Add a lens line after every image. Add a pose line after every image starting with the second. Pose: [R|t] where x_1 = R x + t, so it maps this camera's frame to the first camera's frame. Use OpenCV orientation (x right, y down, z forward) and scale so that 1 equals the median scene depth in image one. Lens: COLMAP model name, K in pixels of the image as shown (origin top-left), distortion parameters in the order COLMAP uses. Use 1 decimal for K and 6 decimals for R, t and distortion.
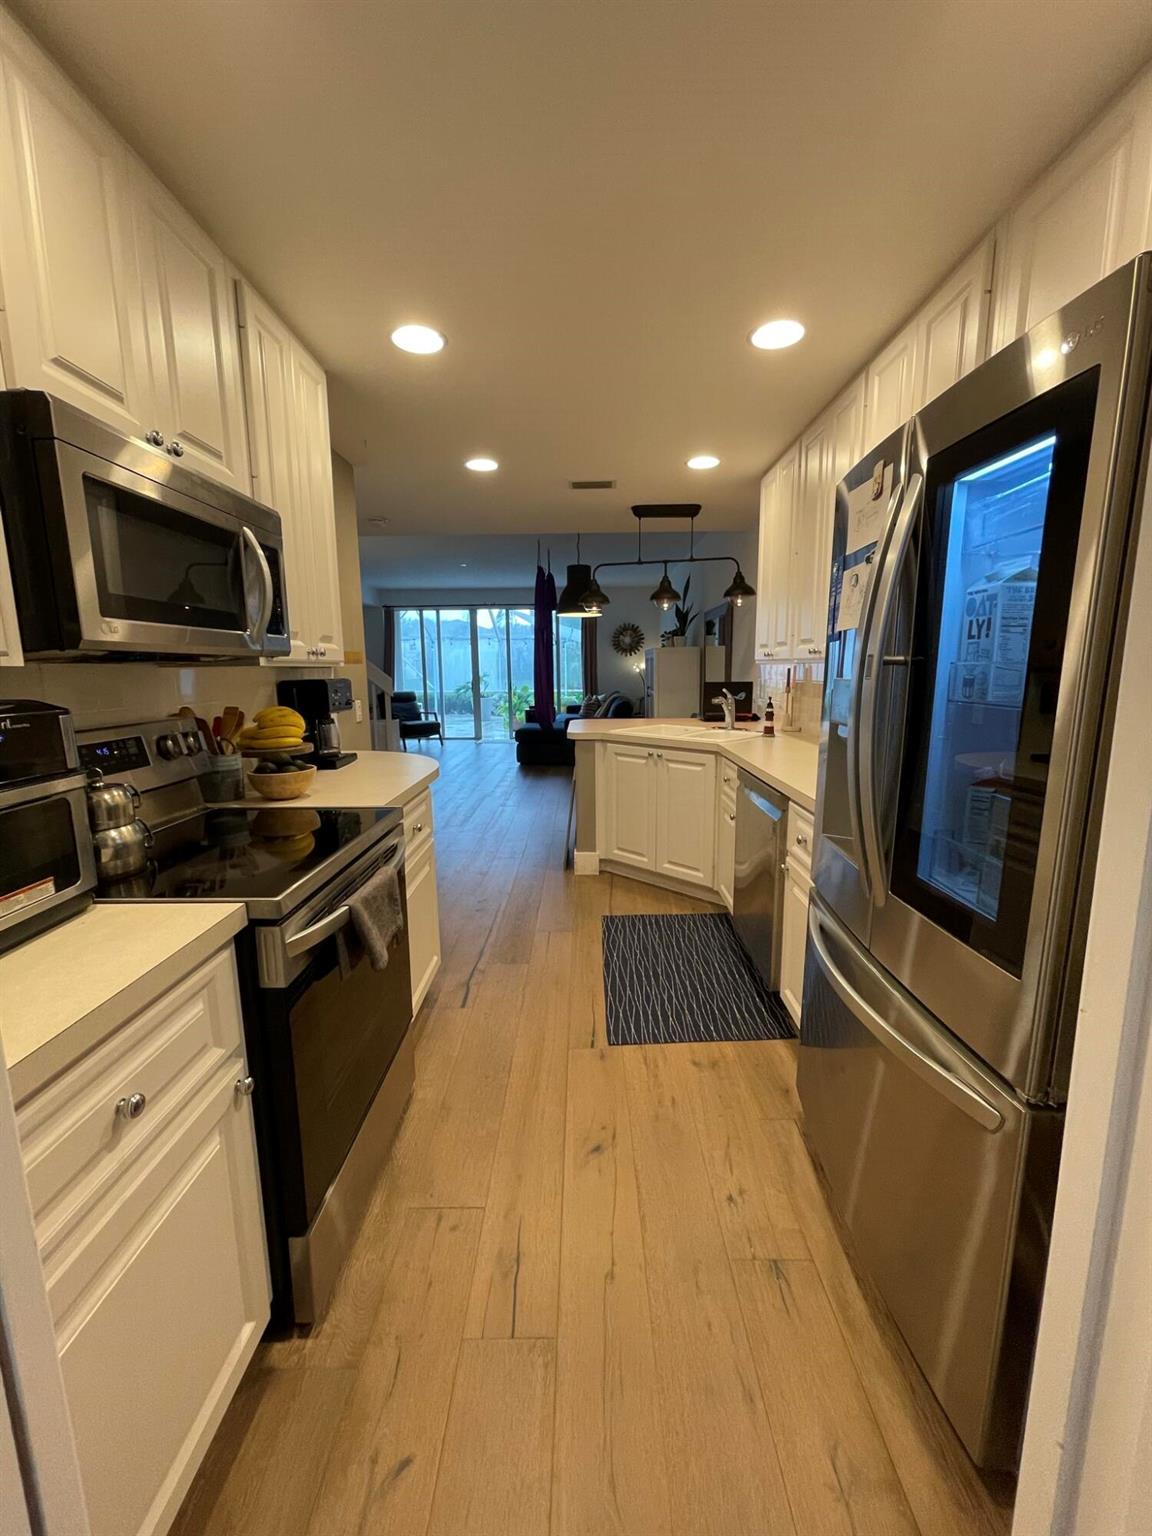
lens RADIAL K [[629.2, 0, 576.9], [0, 629.2, 772.5], [0, 0, 1]] dist [0.000495, 0.000183]
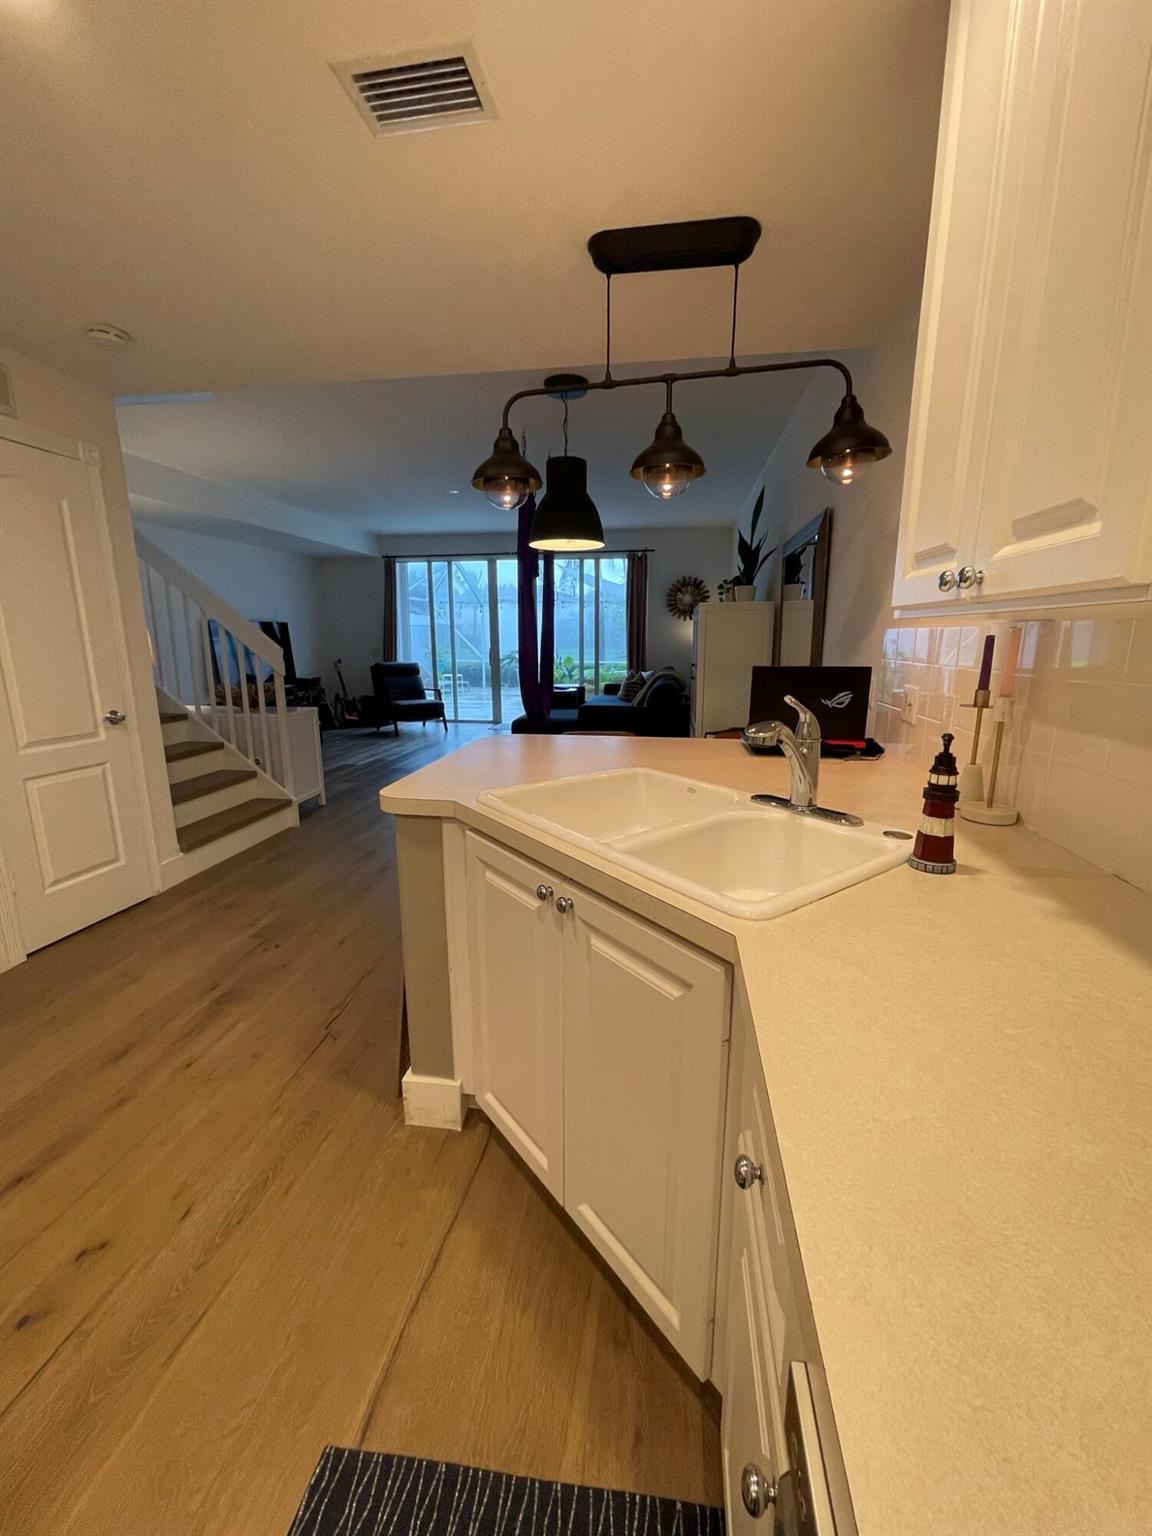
lens RADIAL K [[629.2, 0, 573.3], [0, 629.2, 765.4], [0, 0, 1]] dist [0.000495, 0.000183]
pose [[0.989526, 0.036915, -0.139554, 0.088279], [-0.031558, 0.998685, 0.040408, -0.055154], [0.140863, -0.035580, 0.989390, 0.340744]]
